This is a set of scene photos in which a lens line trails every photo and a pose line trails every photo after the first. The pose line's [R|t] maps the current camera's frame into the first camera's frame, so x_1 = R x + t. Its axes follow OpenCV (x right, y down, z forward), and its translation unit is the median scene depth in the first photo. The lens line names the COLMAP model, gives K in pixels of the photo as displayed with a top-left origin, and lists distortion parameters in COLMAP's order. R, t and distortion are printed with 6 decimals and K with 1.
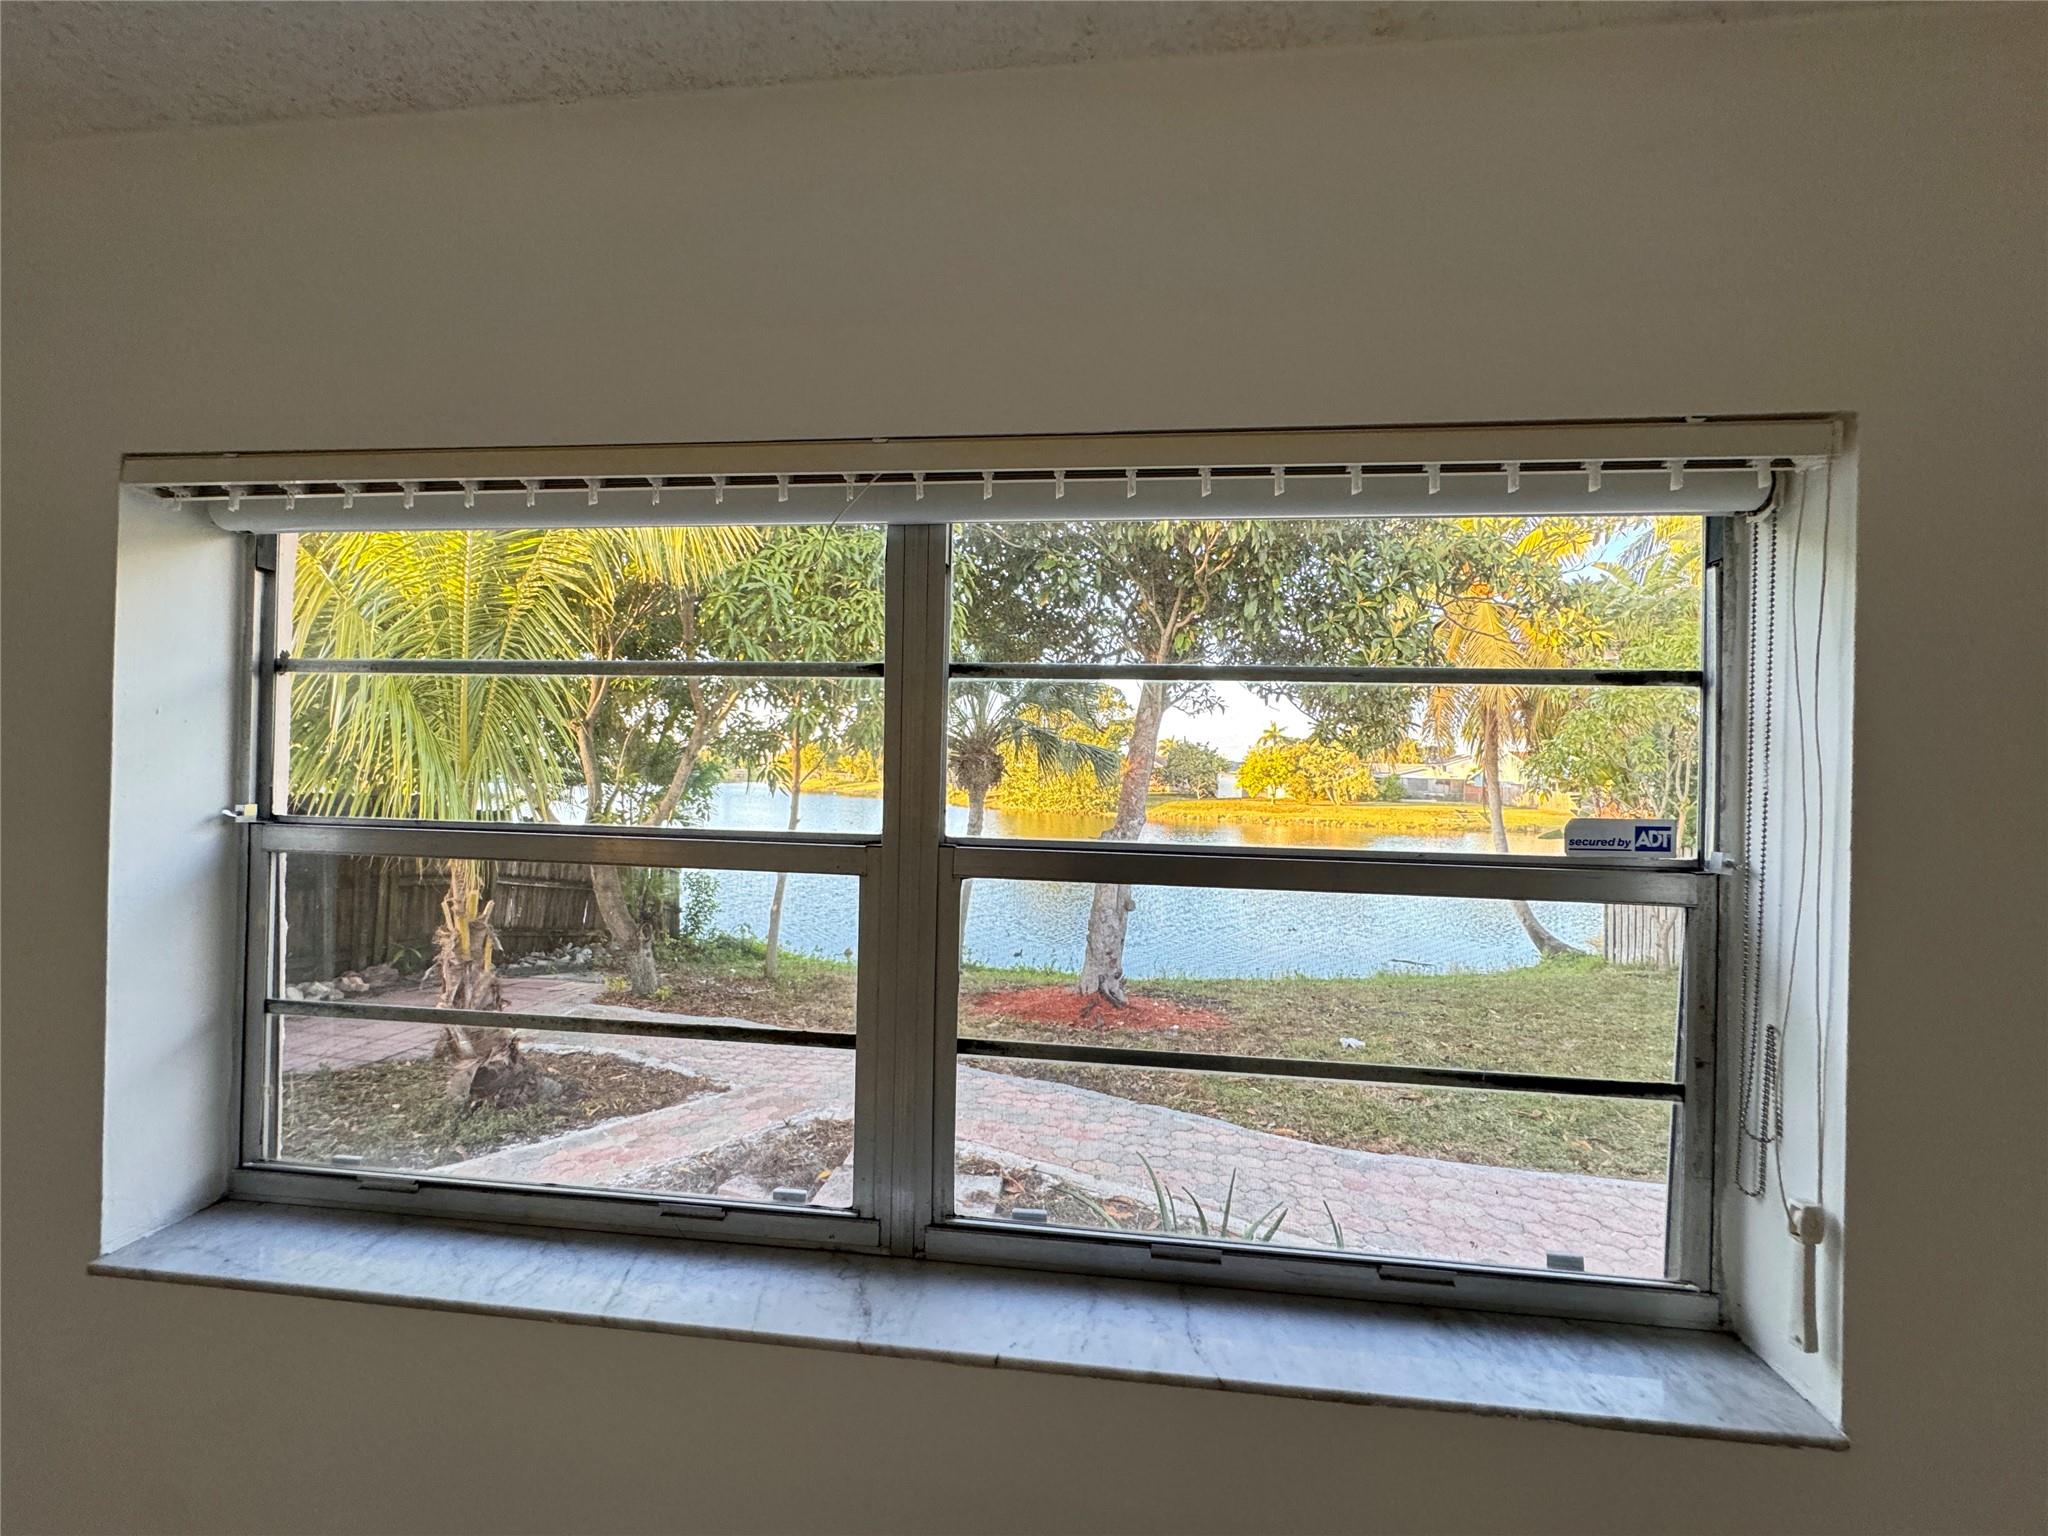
lens RADIAL K [[820.1, 0, 1023.2], [0, 820.1, 766.3], [0, 0, 1]] dist [-0.001263, 0.000167]
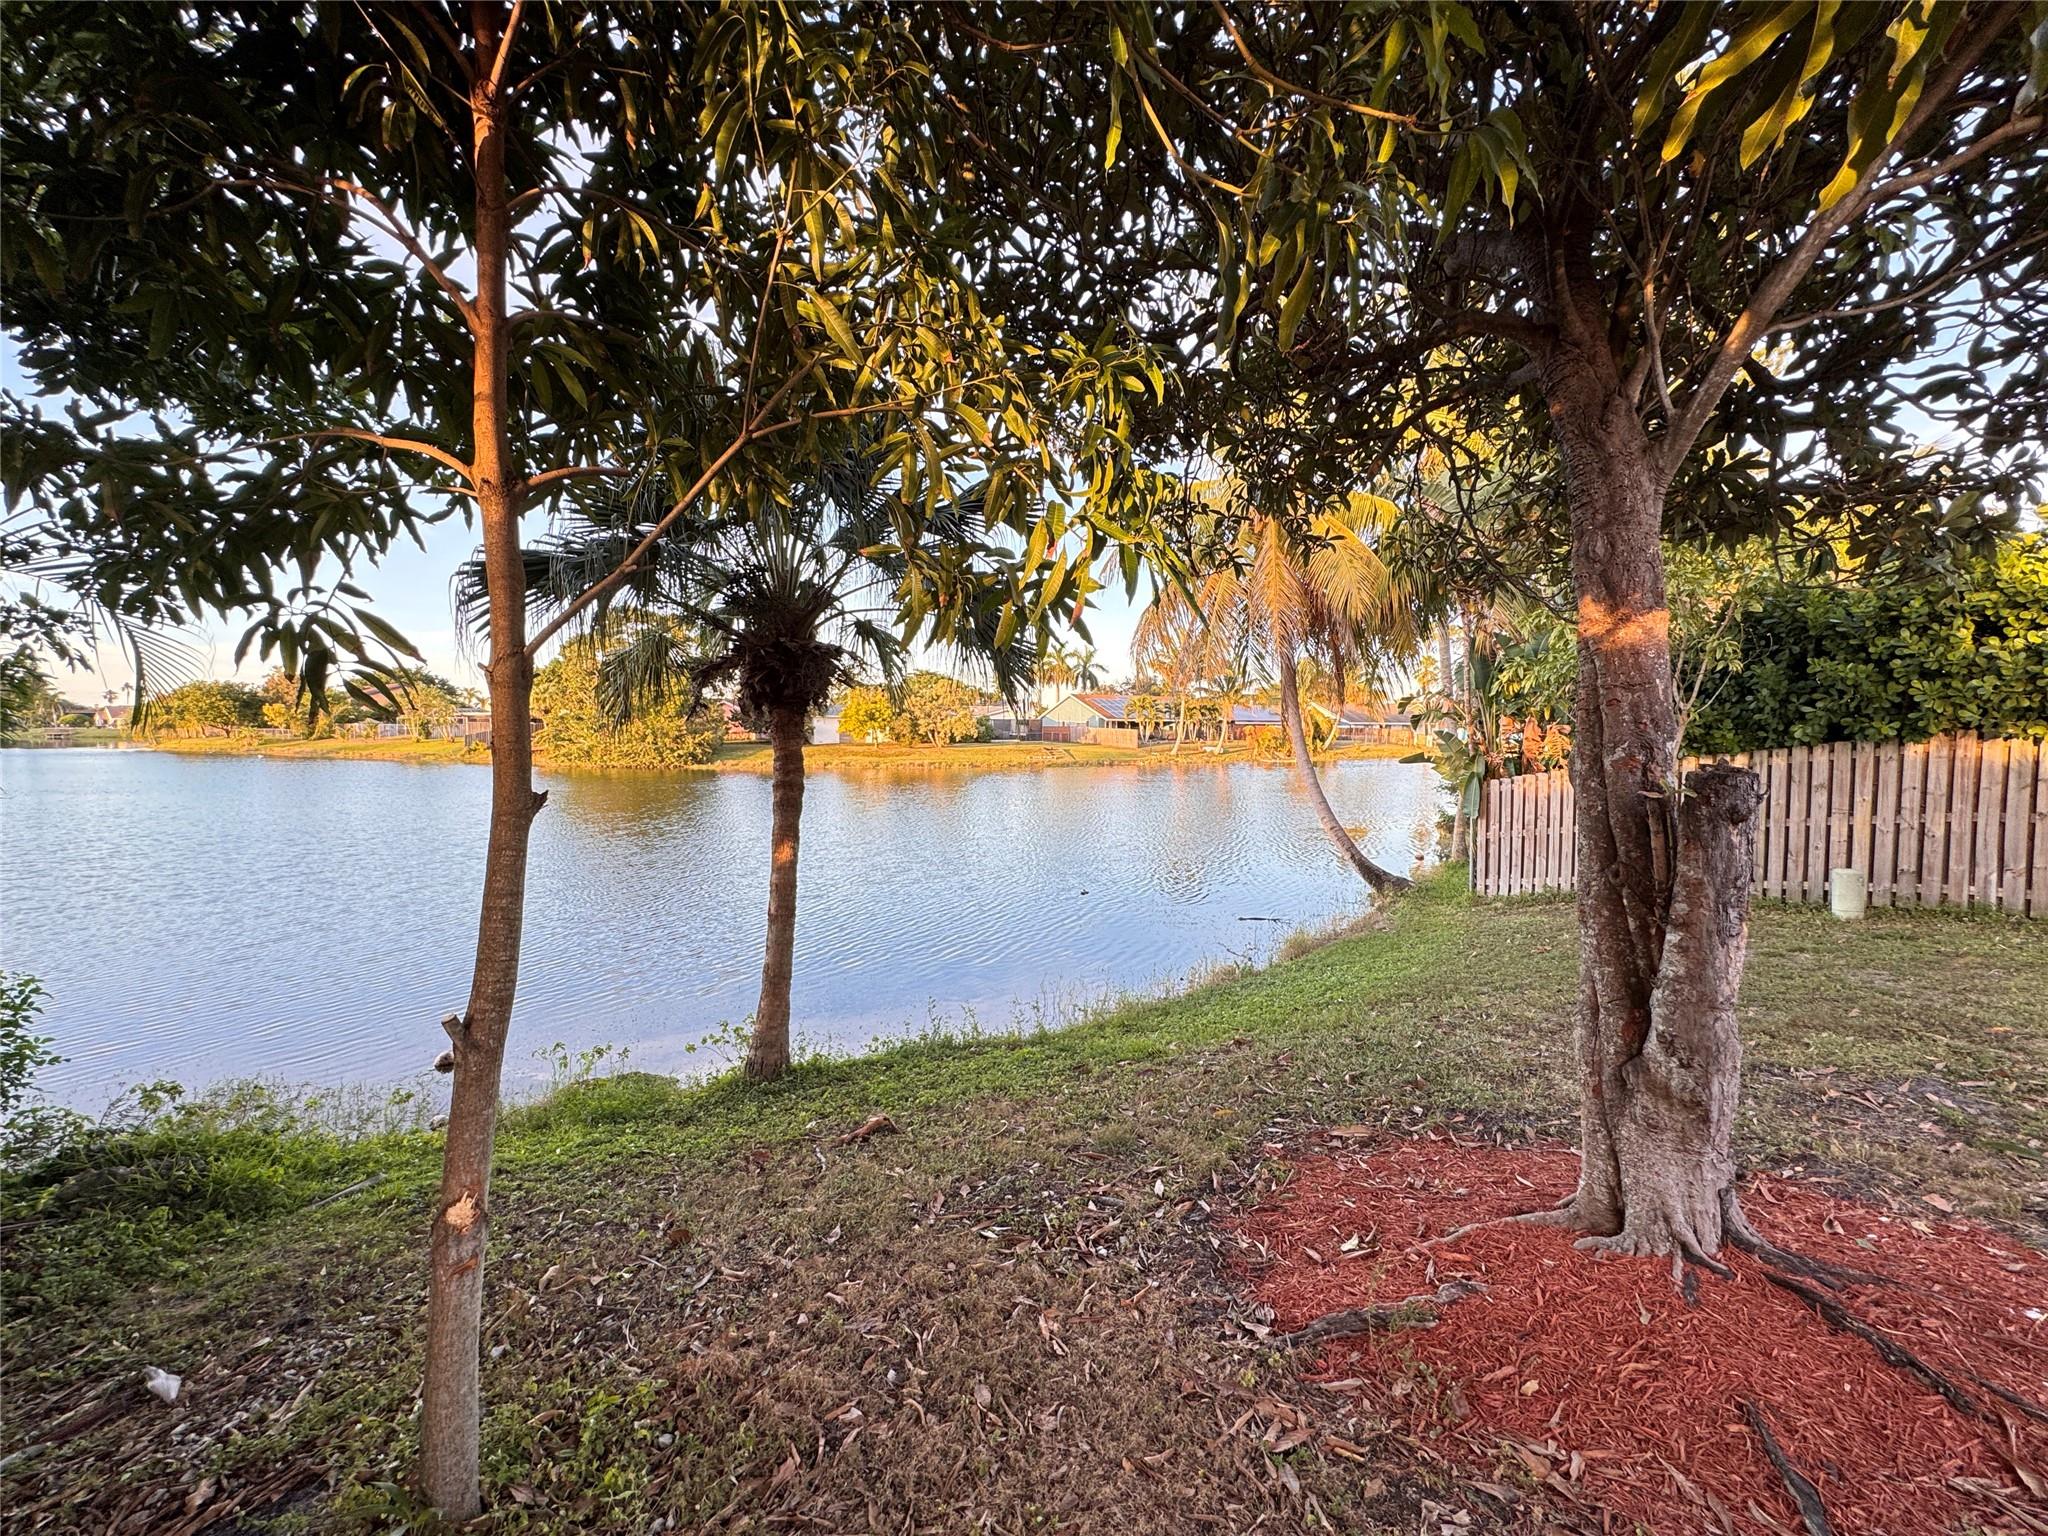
lens RADIAL K [[820.1, 0, 1023.2], [0, 820.1, 766.3], [0, 0, 1]] dist [-0.001263, 0.000167]
pose [[0.860860, -0.045416, 0.506811, -0.485298], [0.013418, 0.997689, 0.066611, 0.076370], [-0.508665, -0.050542, 0.859480, 1.290626]]
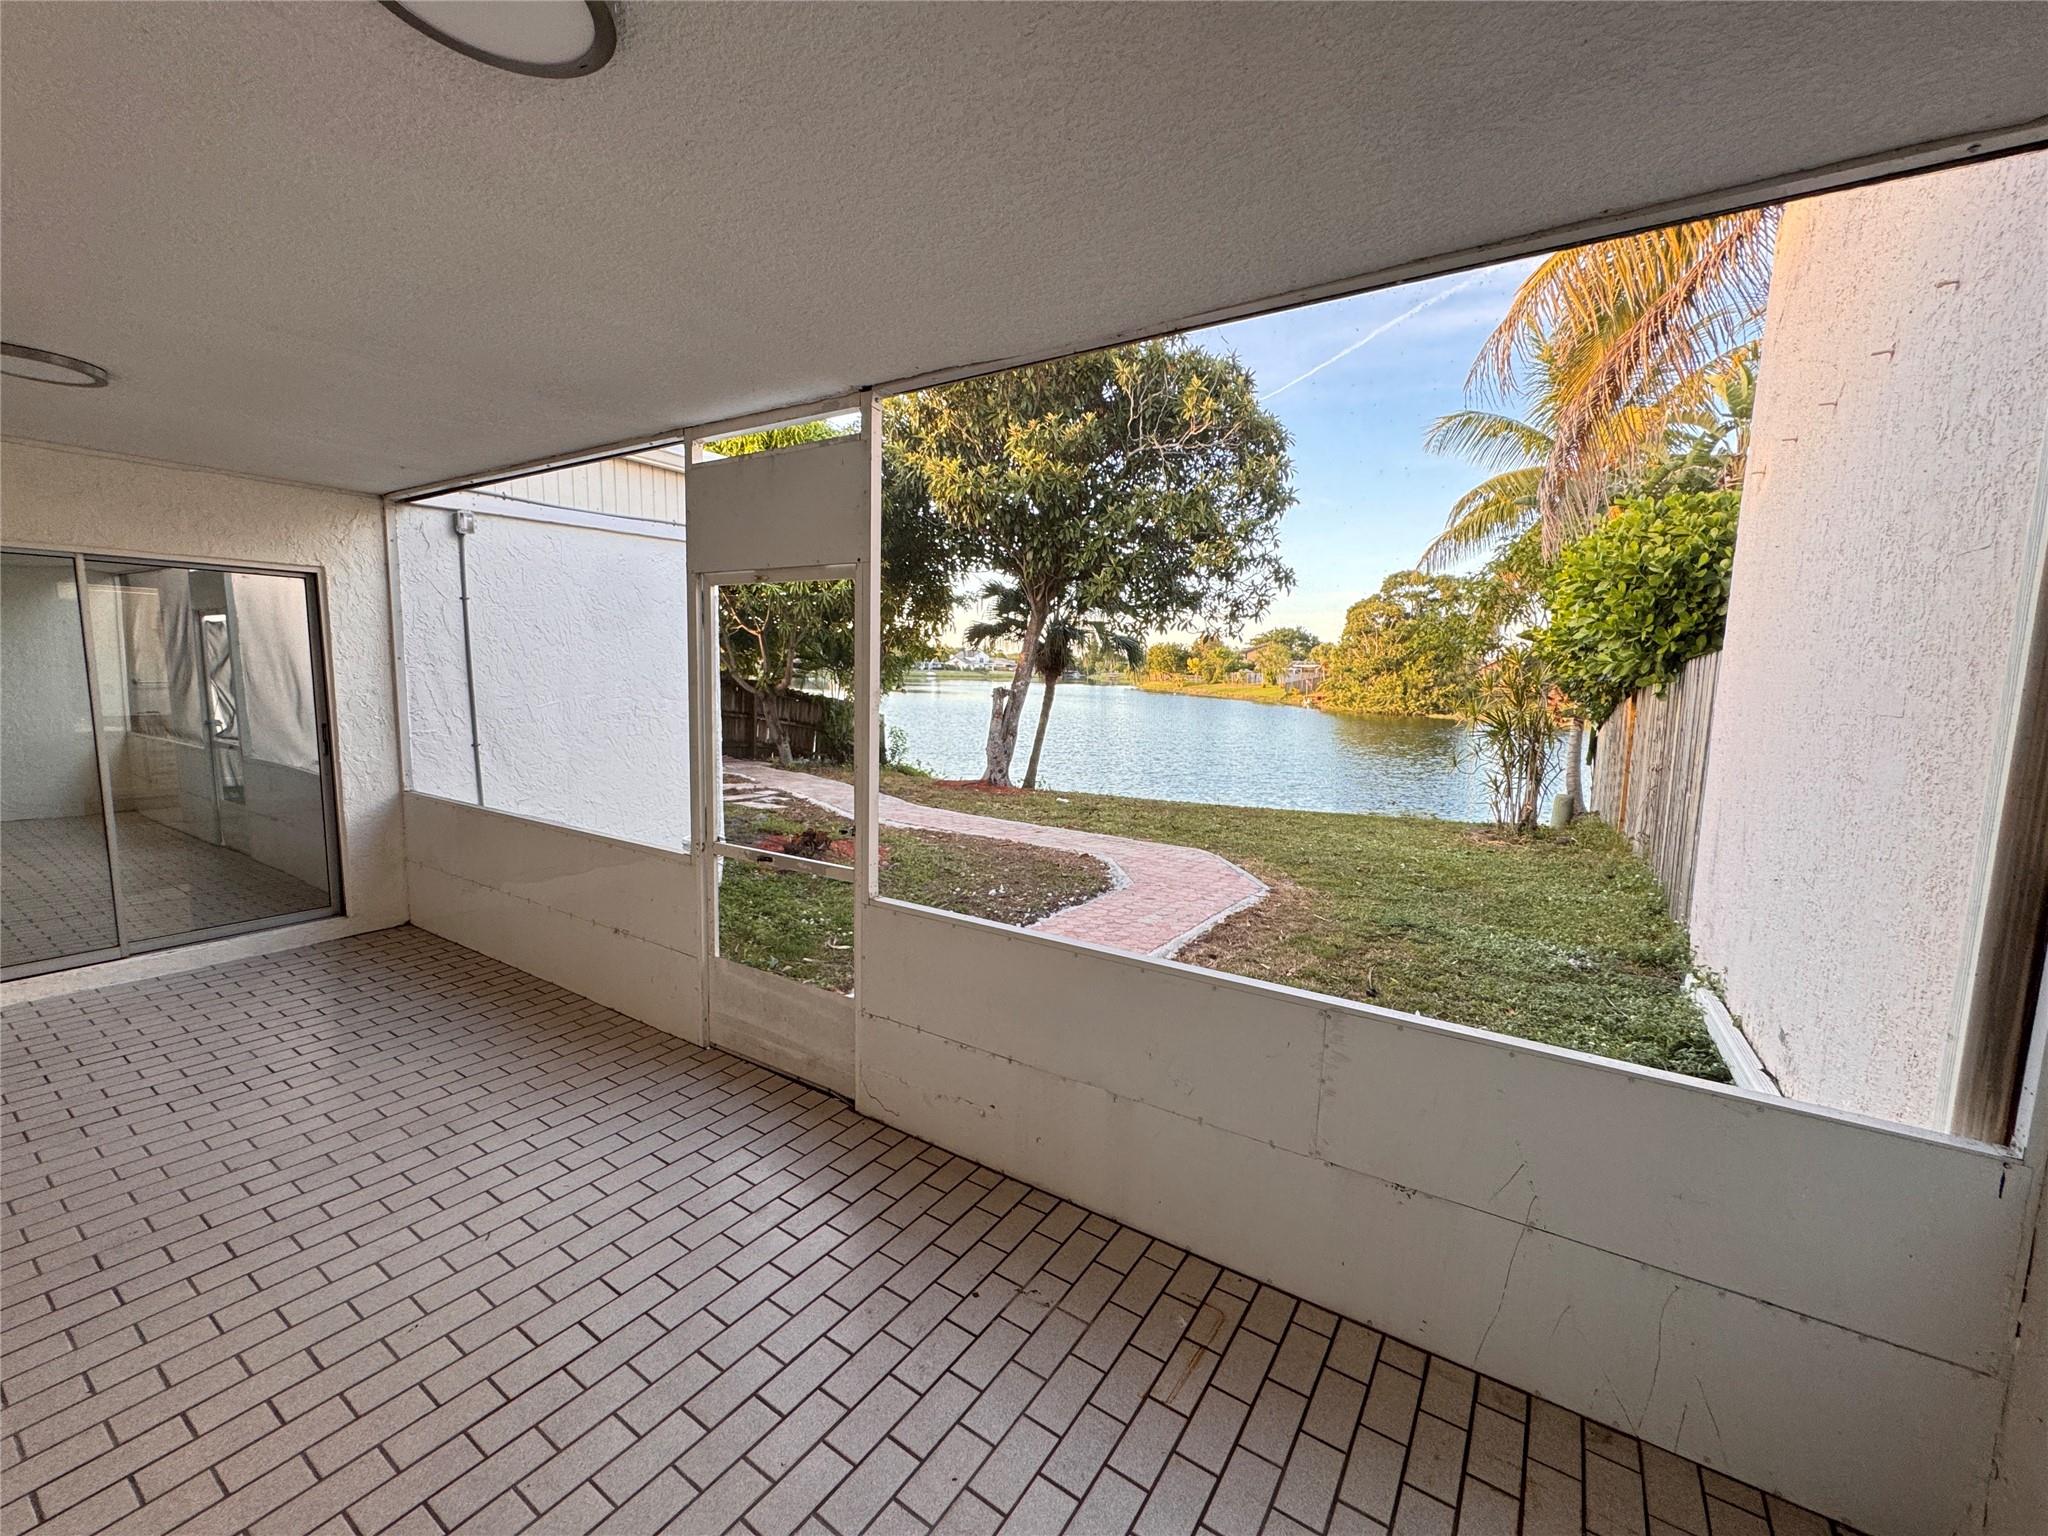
lens RADIAL K [[817.2, 0, 1023.1], [0, 817.2, 769.3], [0, 0, 1]] dist [-0.002537, -0.000068]
pose [[0.895535, 0.048425, -0.442348, 1.386705], [0.005275, 0.992836, 0.119366, 0.066487], [0.444959, -0.109229, 0.888865, -0.777647]]
